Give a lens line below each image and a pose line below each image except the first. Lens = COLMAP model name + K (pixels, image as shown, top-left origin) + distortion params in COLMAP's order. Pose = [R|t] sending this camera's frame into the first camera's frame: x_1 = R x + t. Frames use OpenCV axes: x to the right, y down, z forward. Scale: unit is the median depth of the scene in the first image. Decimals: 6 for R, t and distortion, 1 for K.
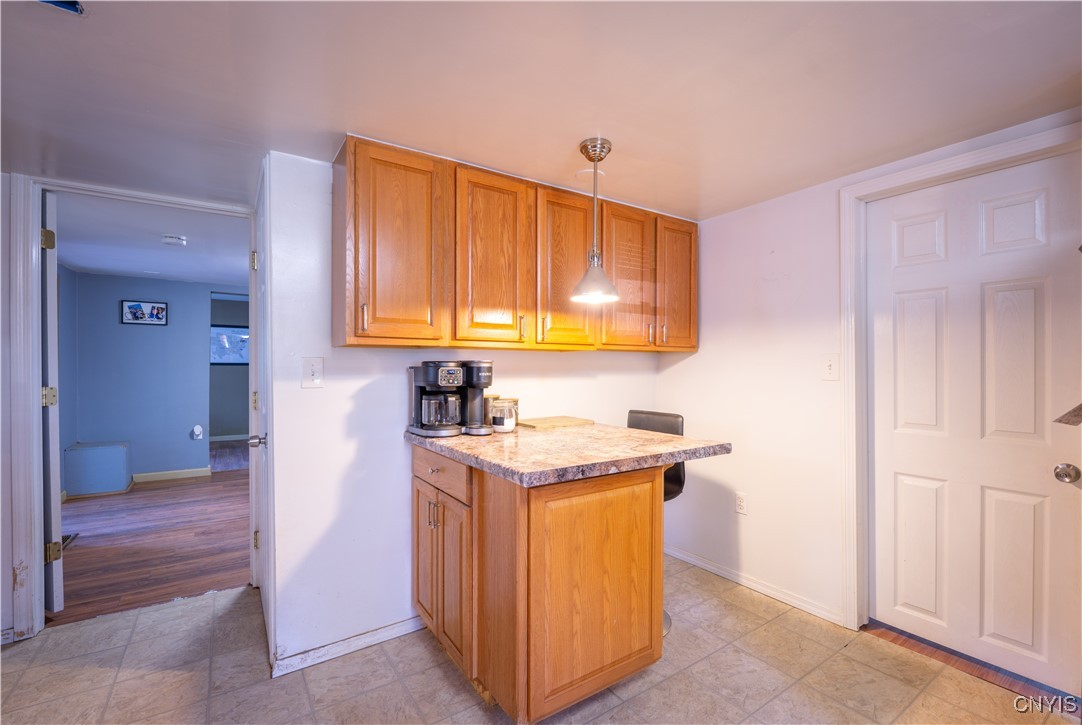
lens RADIAL K [[474.6, 0, 565.0], [0, 474.6, 366.5], [0, 0, 1]] dist [-0.001748, -0.004505]
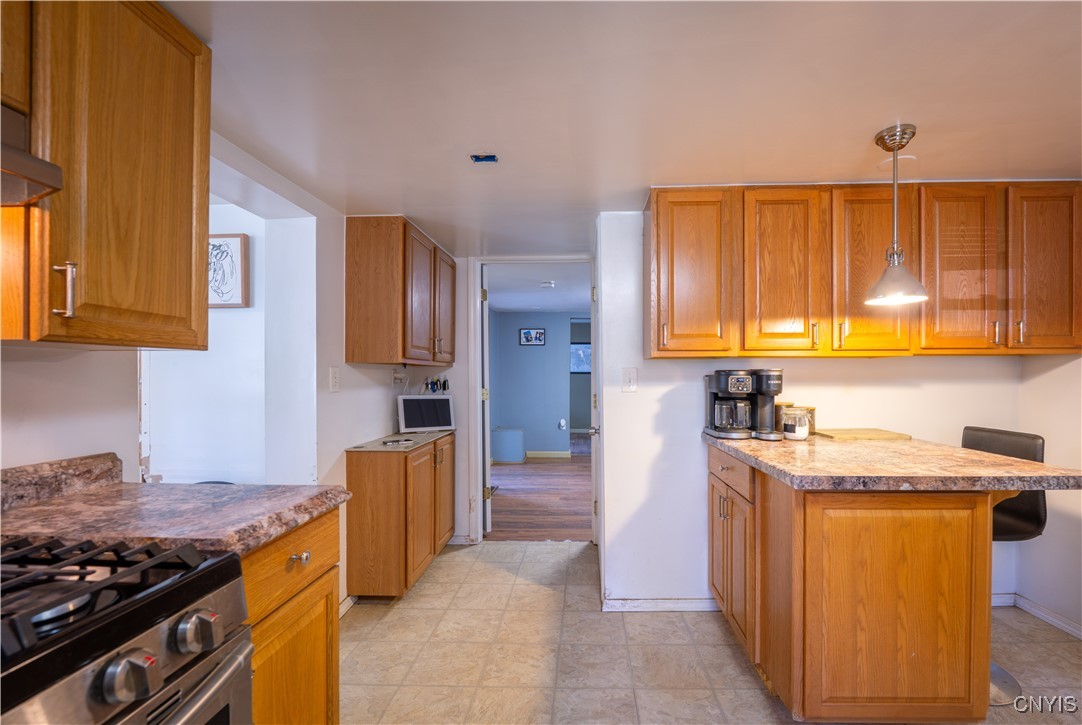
lens RADIAL K [[453.9, 0, 561.5], [0, 453.9, 369.3], [0, 0, 1]] dist [-0.001044, -0.000247]
pose [[0.787517, -0.011078, -0.616193, 0.075311], [0.004408, 0.999914, -0.012344, -0.001556], [0.616277, 0.007005, 0.787498, -0.069588]]
